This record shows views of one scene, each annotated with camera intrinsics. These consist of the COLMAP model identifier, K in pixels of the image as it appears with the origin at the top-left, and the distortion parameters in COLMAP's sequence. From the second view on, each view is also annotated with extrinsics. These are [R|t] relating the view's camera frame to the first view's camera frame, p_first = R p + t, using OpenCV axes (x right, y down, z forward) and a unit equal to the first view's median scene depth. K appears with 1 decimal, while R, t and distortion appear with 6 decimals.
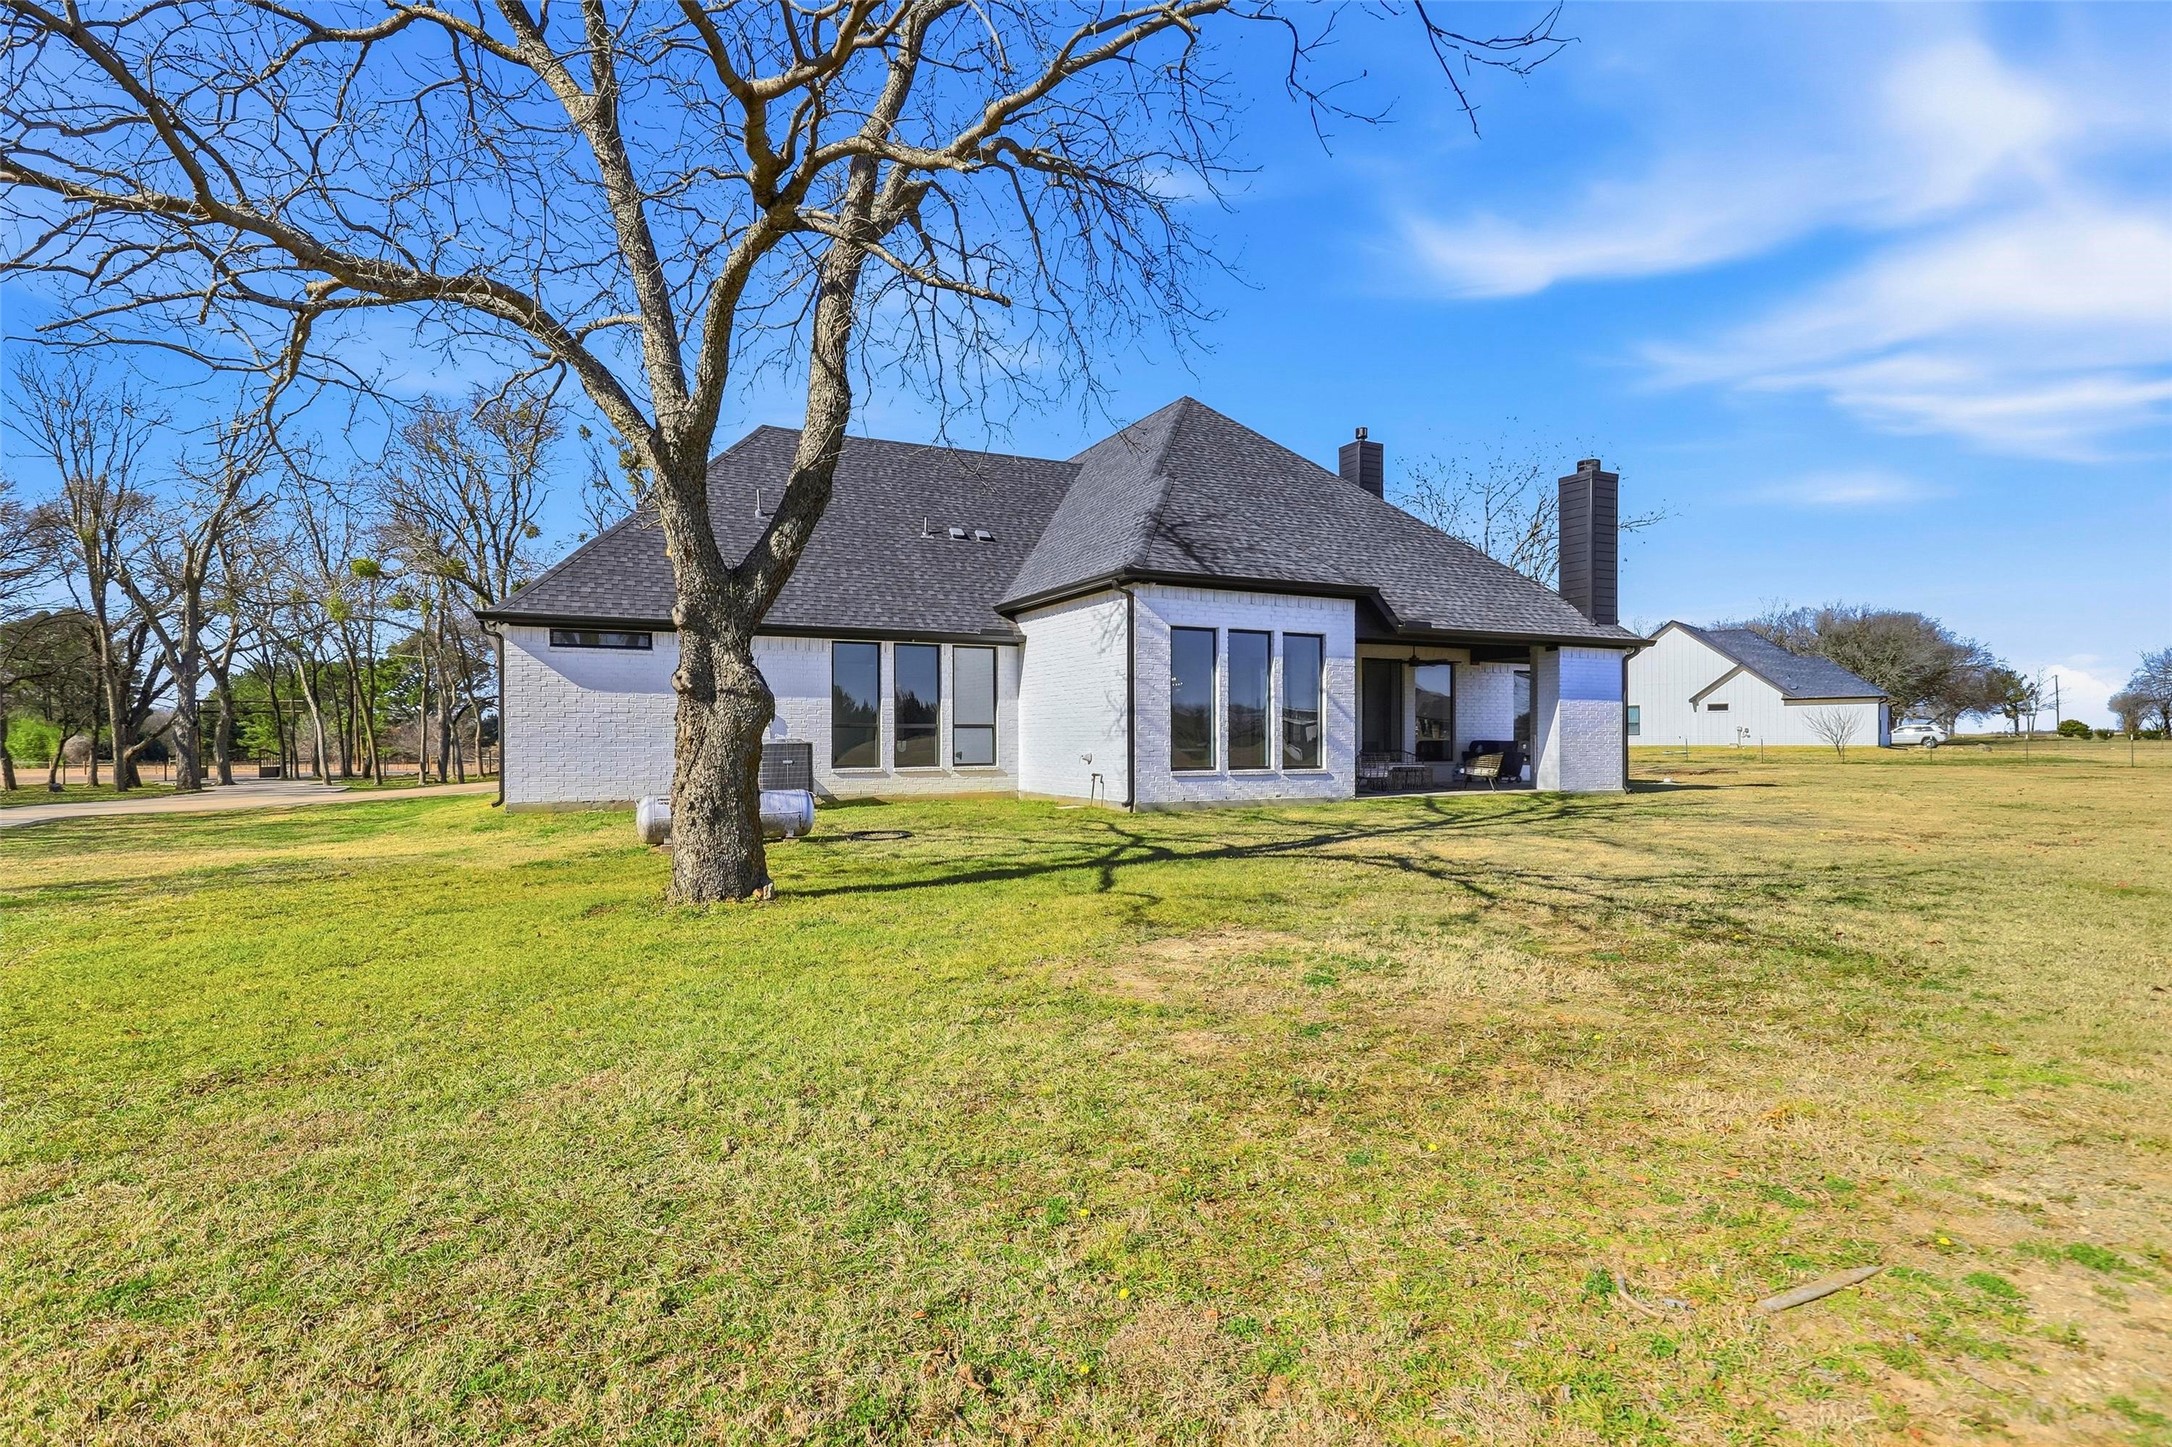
lens RADIAL K [[1116.2, 0, 1092.8], [0, 1116.2, 728.4], [0, 0, 1]] dist [0.015486, -0.000779]
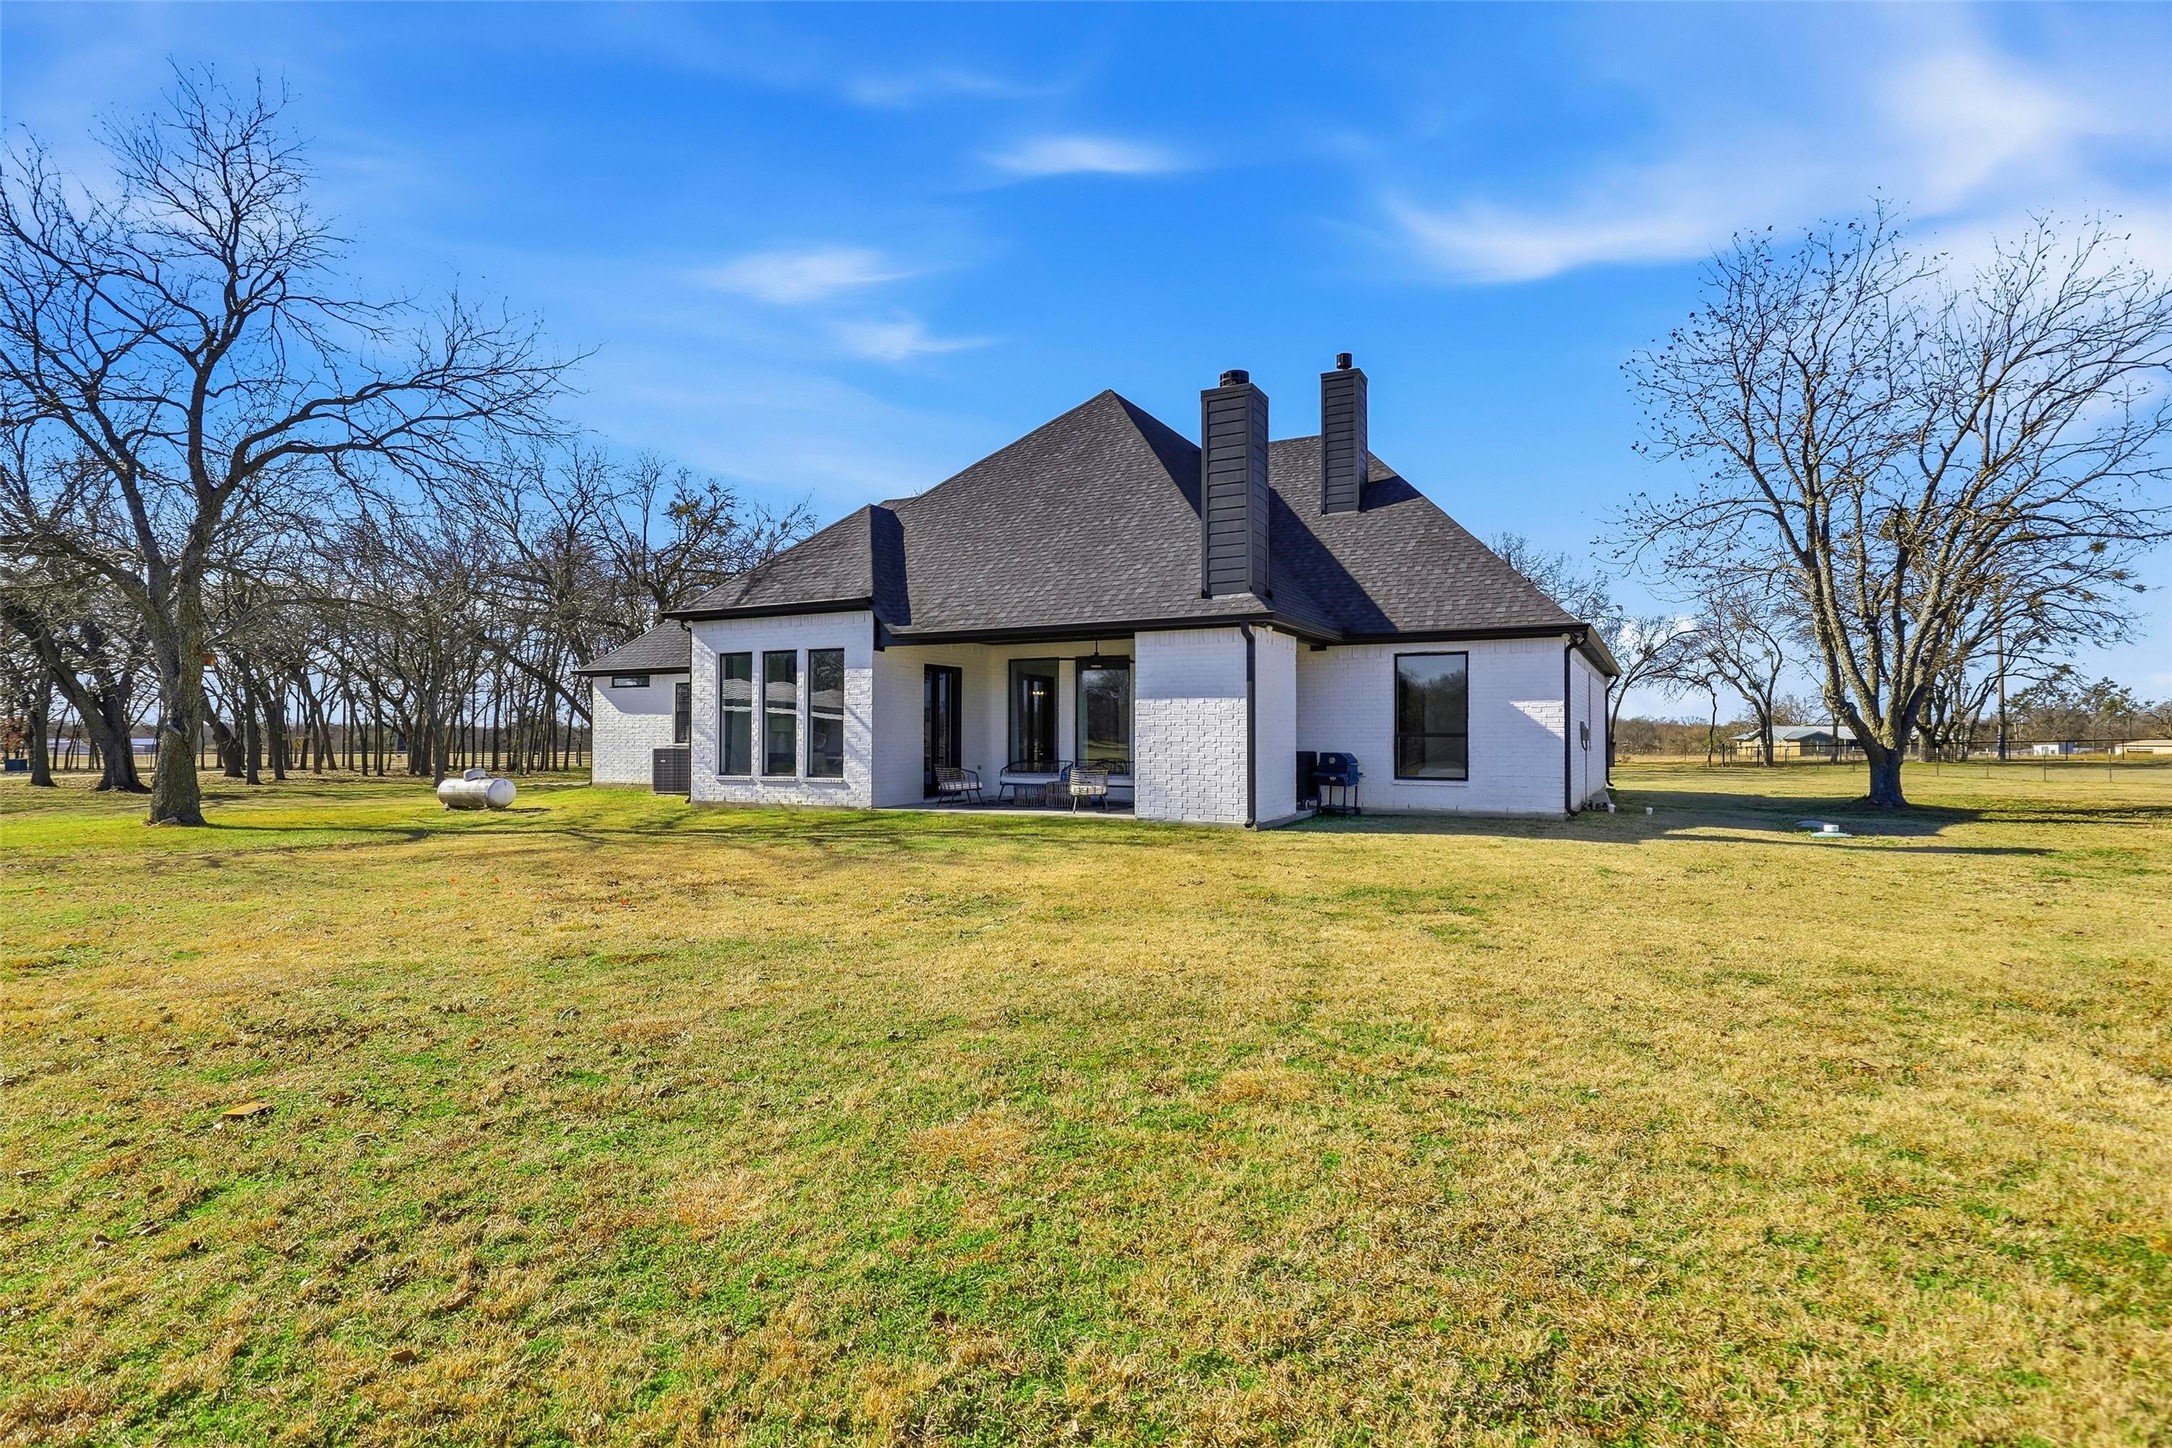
lens RADIAL K [[1116.2, 0, 1076.8], [0, 1116.2, 717.4], [0, 0, 1]] dist [0.015486, -0.000779]
pose [[0.558633, -0.012902, -0.829315, 1.210976], [0.008111, 0.999916, -0.010092, -0.007670], [0.829375, -0.001089, 0.558691, 0.615391]]
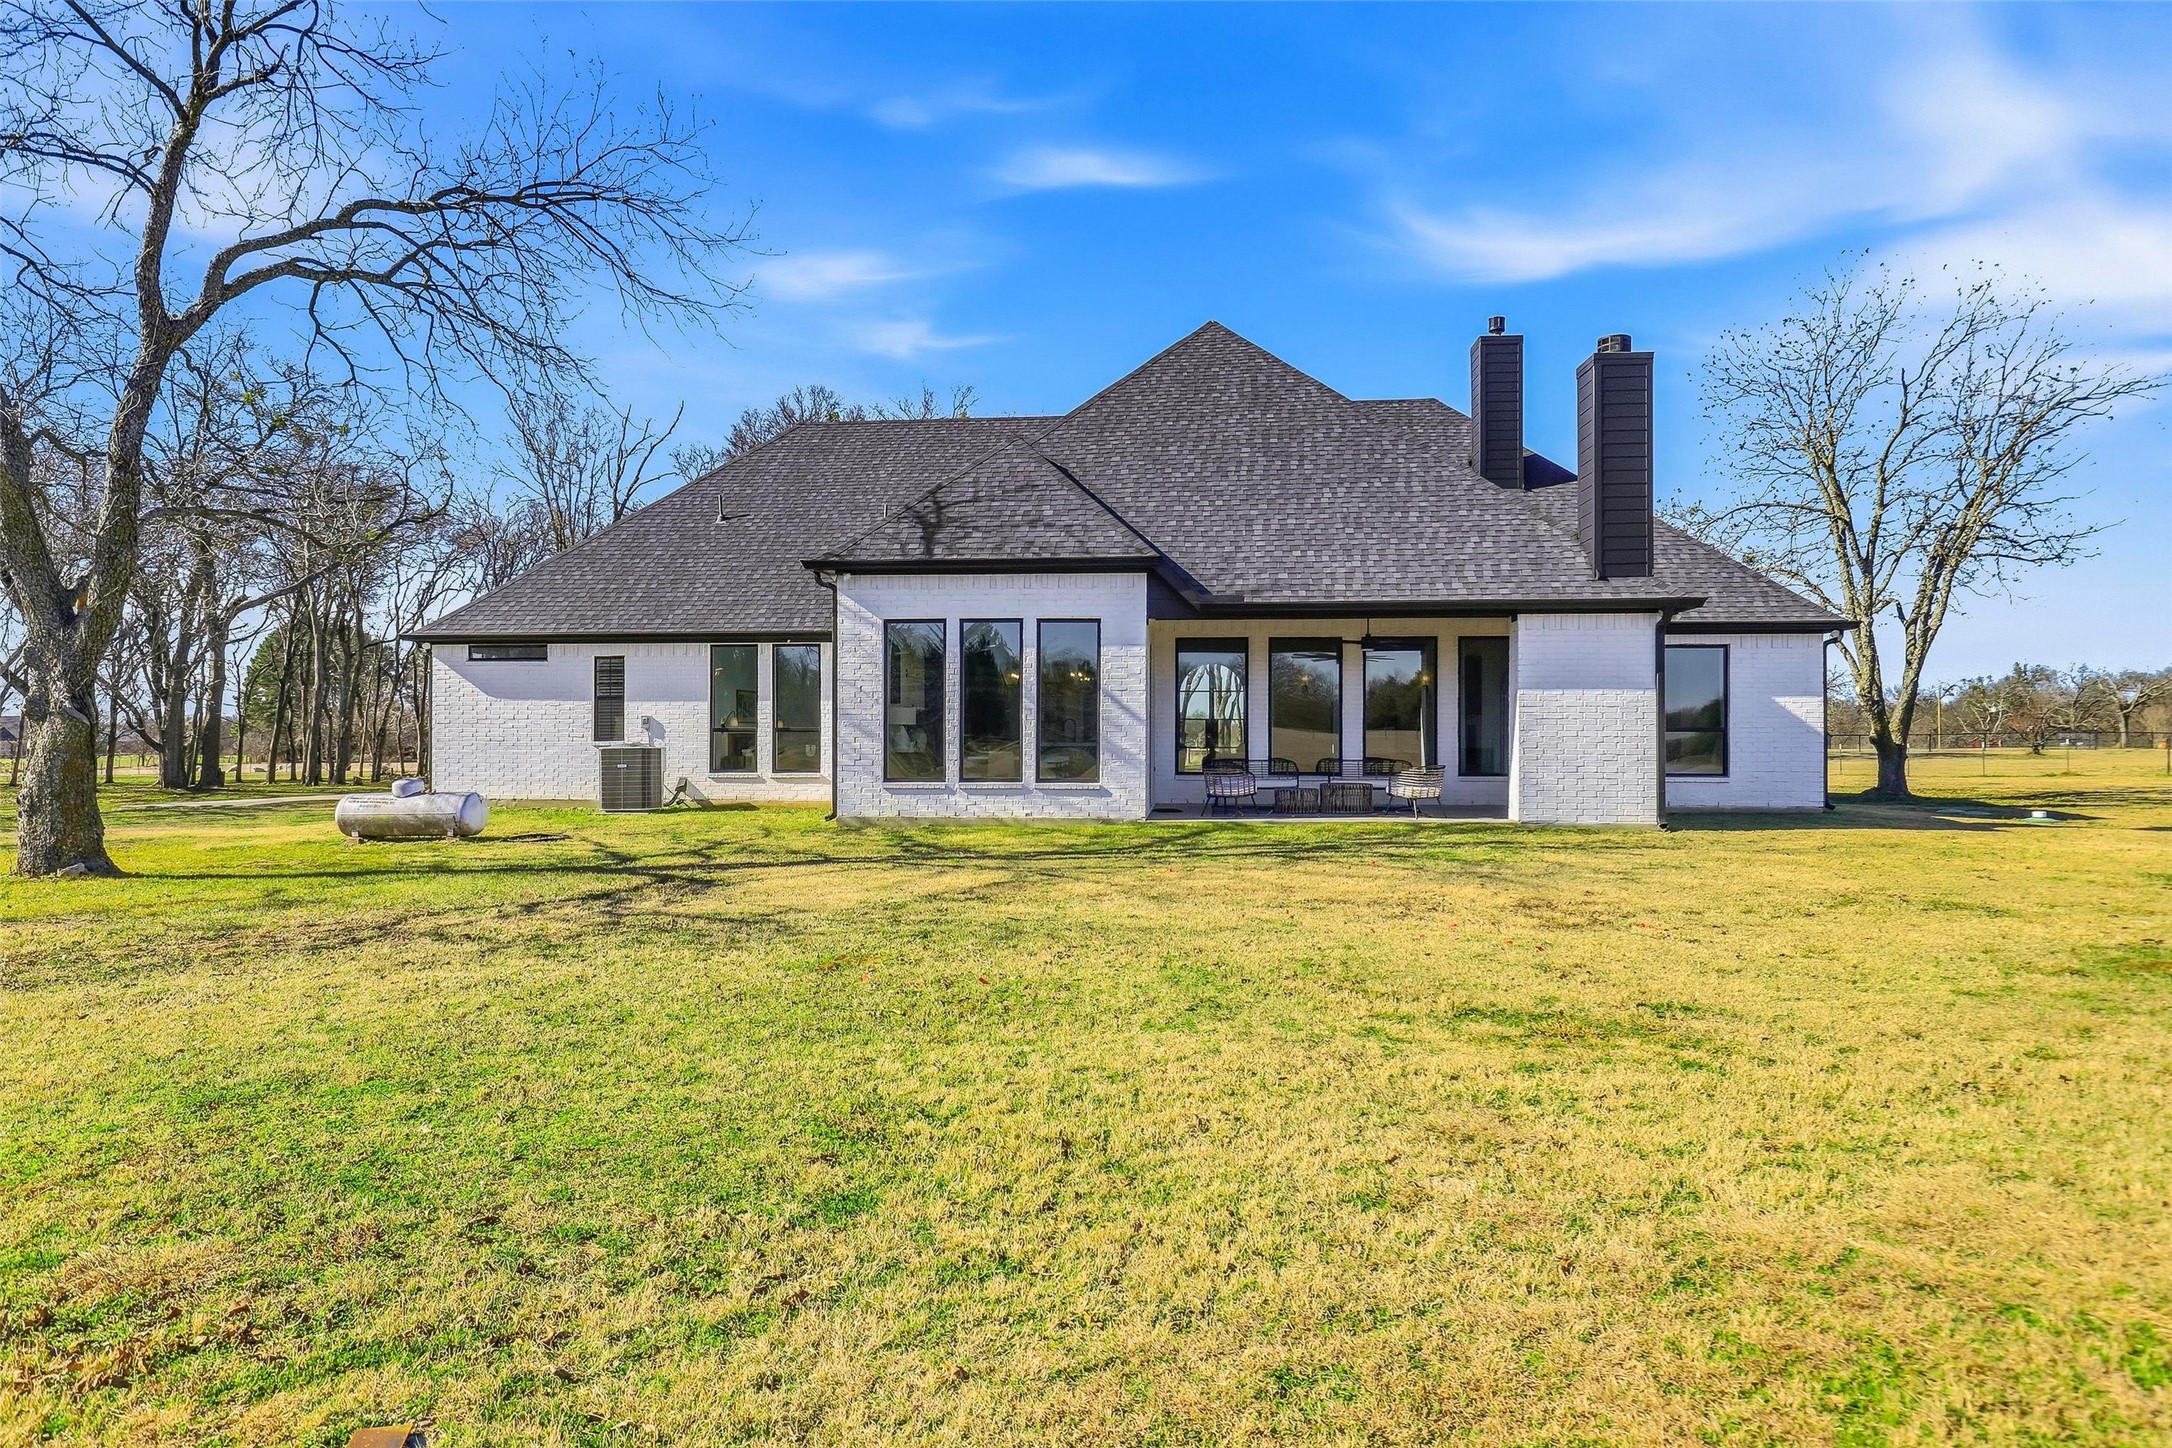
lens RADIAL K [[1363.8, 0, 1079.4], [0, 1363.8, 727.0], [0, 0, 1]] dist [0.001817, 0.001065]
pose [[0.848269, -0.002407, -0.529560, 0.737476], [0.004485, 0.999986, 0.002639, -0.007353], [0.529547, -0.004613, 0.848268, 0.151719]]
